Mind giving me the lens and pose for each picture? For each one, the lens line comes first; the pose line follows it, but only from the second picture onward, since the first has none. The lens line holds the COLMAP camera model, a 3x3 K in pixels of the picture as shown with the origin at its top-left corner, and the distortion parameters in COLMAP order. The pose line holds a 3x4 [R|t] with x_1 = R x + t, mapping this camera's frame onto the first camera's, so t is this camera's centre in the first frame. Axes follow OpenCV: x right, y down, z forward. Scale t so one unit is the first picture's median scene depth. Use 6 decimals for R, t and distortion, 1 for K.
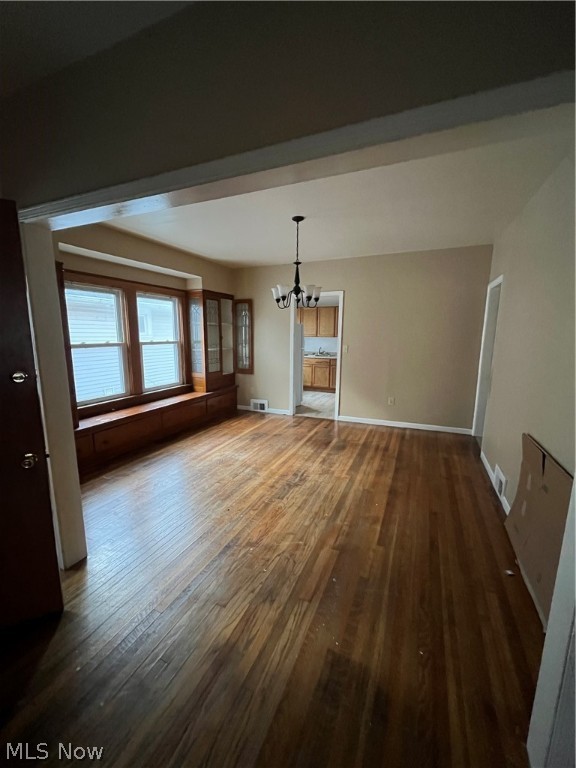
lens RADIAL K [[308.7, 0, 292.5], [0, 308.7, 382.8], [0, 0, 1]] dist [-0.003431, 0.000624]
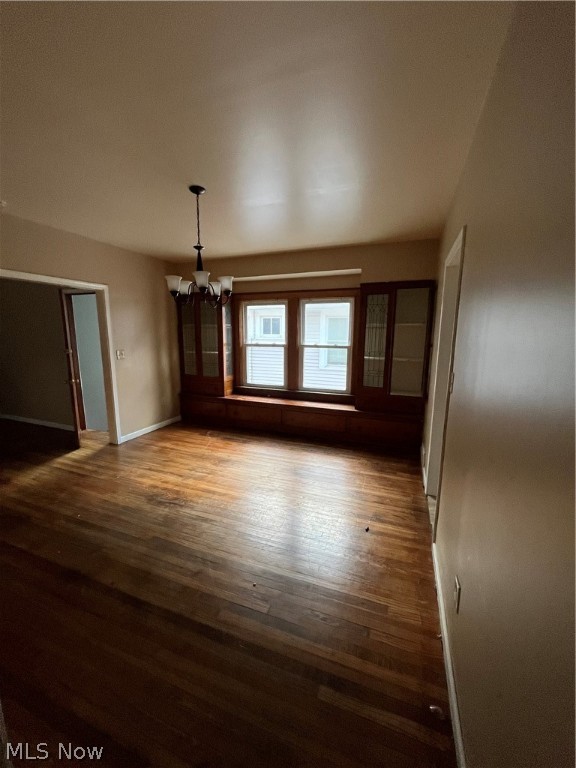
lens RADIAL K [[308.7, 0, 285.6], [0, 308.7, 385.4], [0, 0, 1]] dist [-0.003431, 0.000624]
pose [[0.025257, 0.165959, -0.985809, 0.675480], [-0.162434, 0.973700, 0.159759, -0.170562], [0.986396, 0.156094, 0.051550, 0.985850]]
